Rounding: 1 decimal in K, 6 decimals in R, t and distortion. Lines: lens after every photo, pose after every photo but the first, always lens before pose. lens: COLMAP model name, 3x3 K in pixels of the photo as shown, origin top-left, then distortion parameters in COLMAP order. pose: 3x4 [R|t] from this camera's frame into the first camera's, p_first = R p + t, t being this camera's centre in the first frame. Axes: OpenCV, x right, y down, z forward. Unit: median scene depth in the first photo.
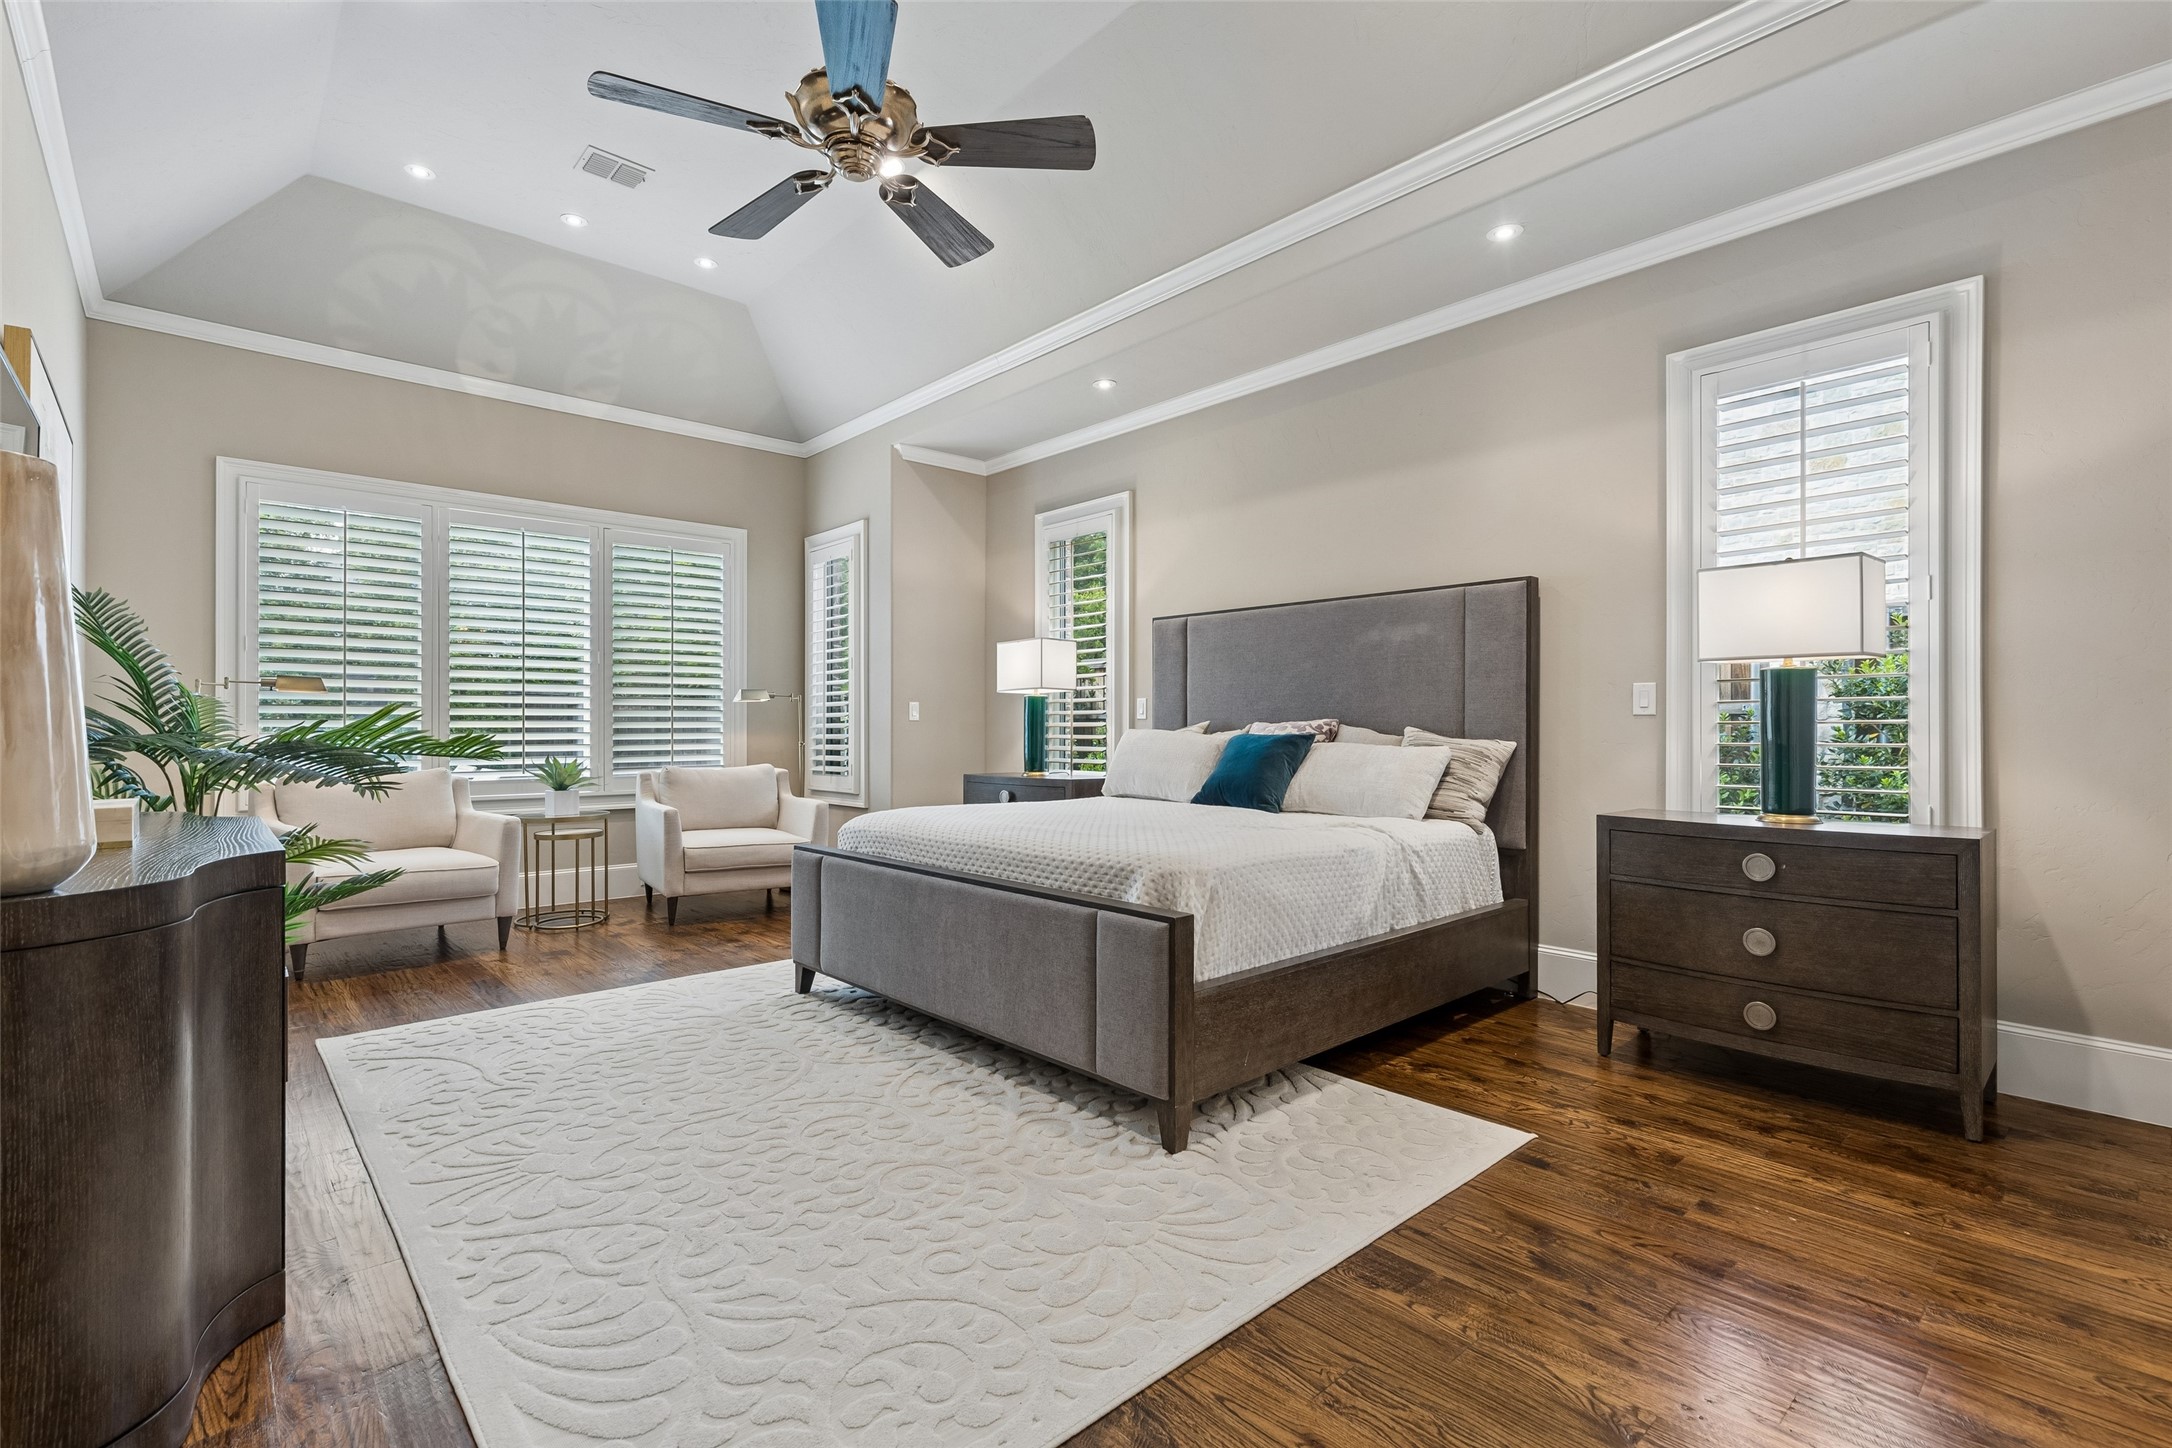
lens RADIAL K [[981.7, 0, 1078.7], [0, 981.7, 726.7], [0, 0, 1]] dist [-0.001365, -0.000162]
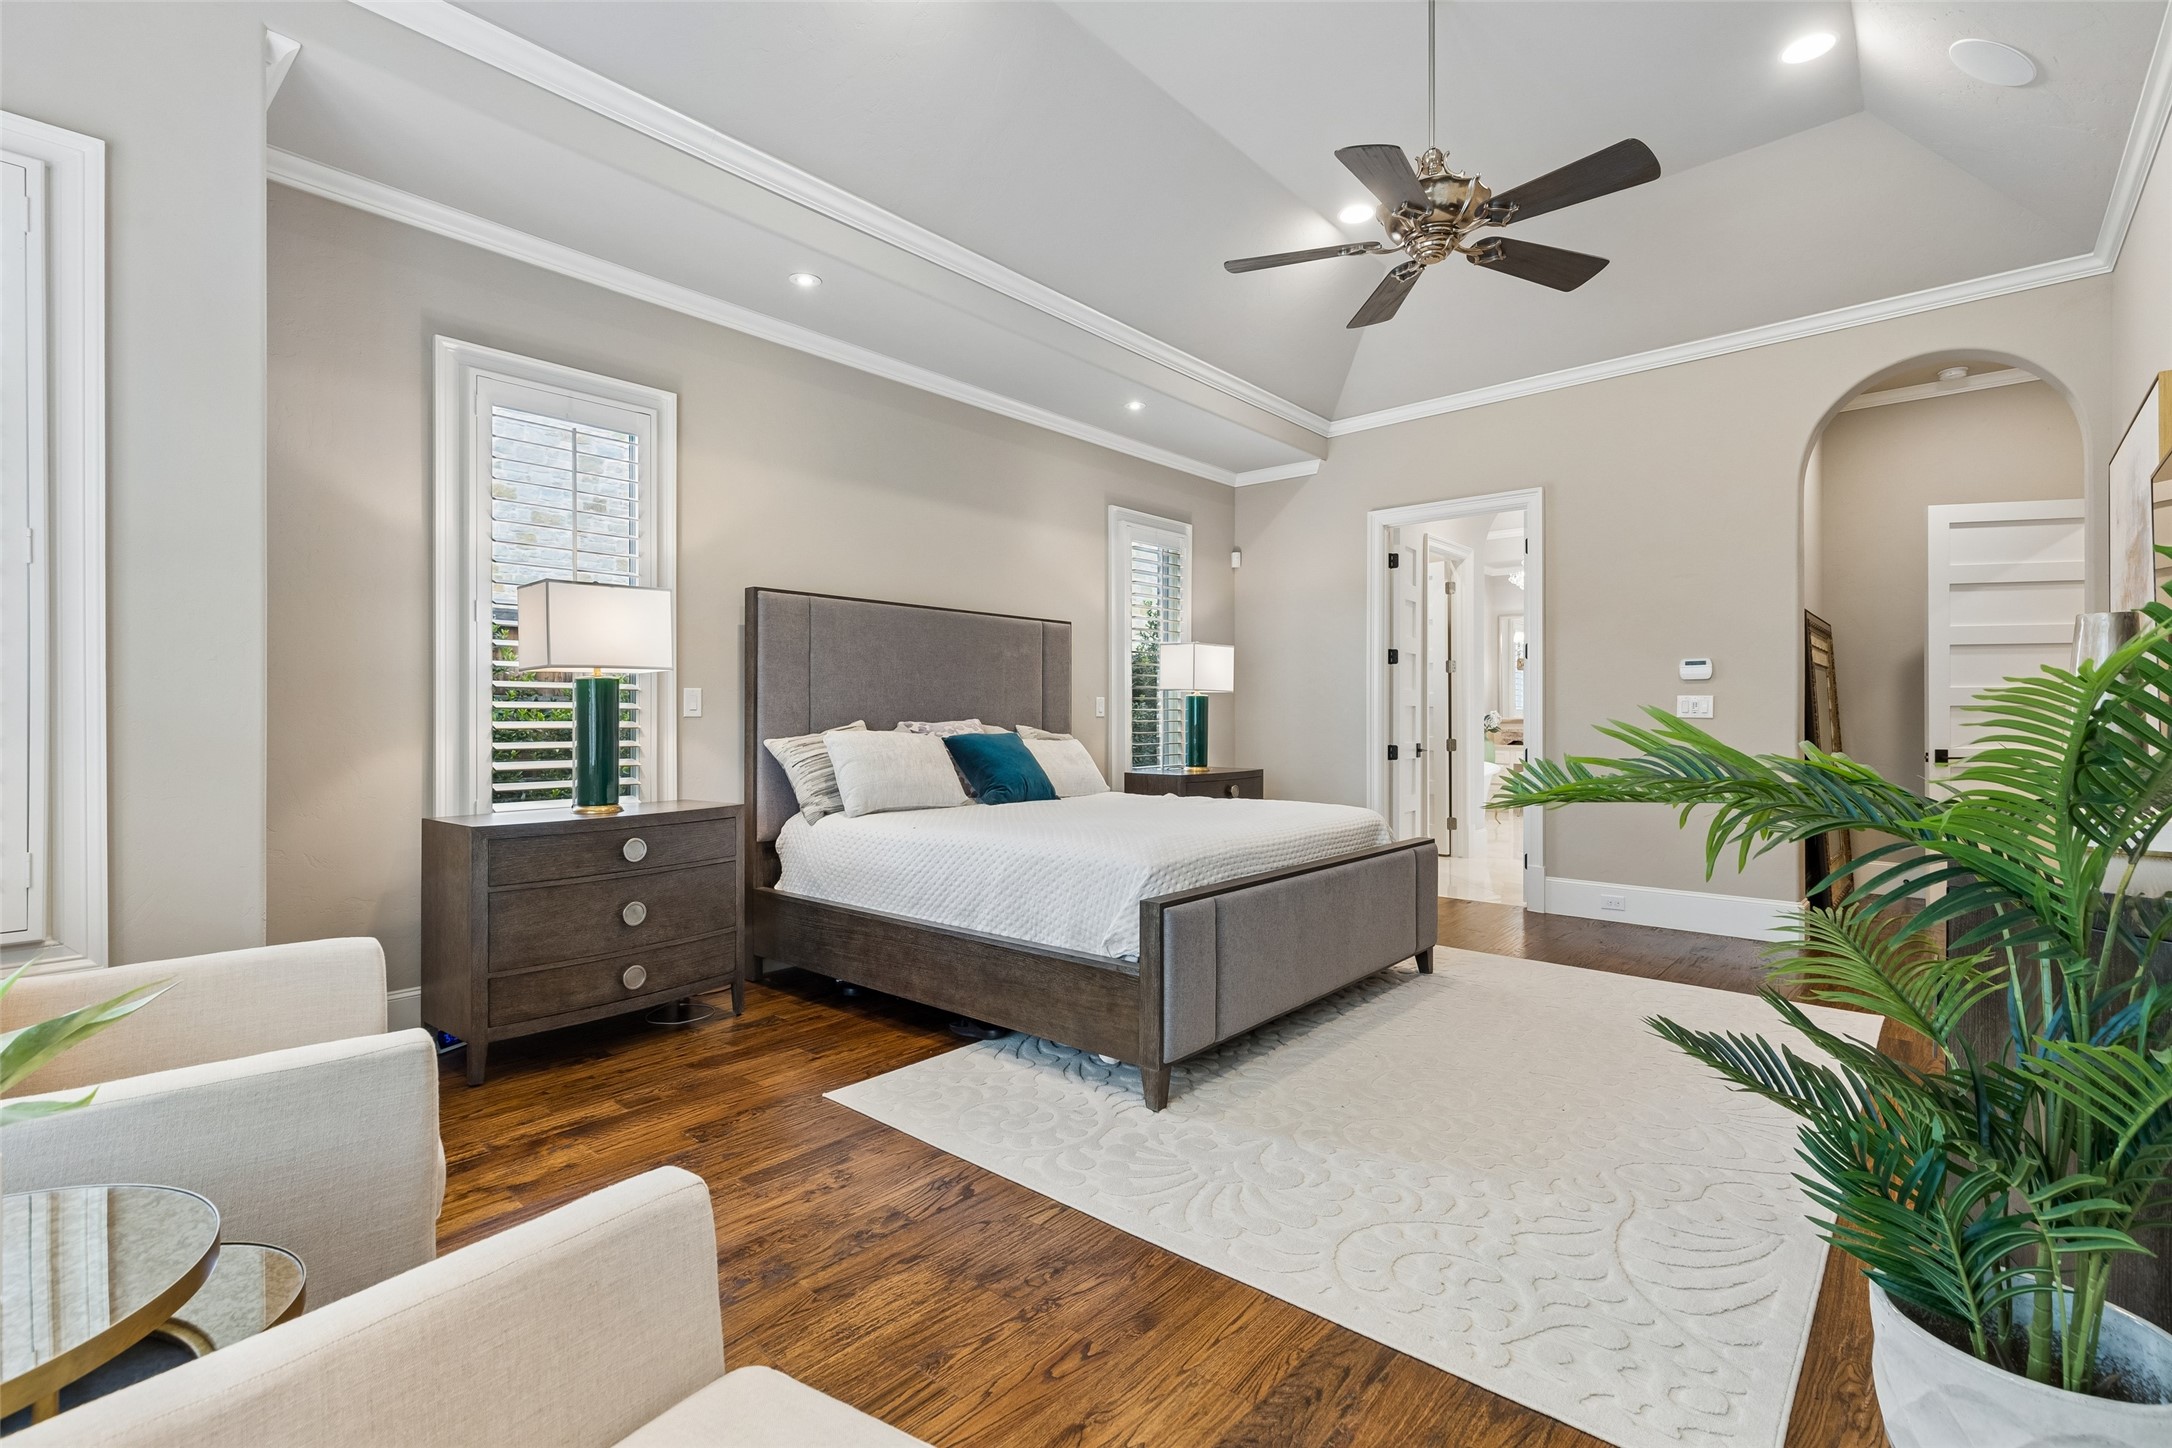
lens RADIAL K [[981.7, 0, 1078.5], [0, 981.7, 721.0], [0, 0, 1]] dist [-0.001365, -0.000162]
pose [[-0.168801, 0.005021, 0.985637, -1.021003], [0.007221, 0.999966, -0.003858, 0.001050], [-0.985624, 0.006466, -0.168832, 1.292036]]
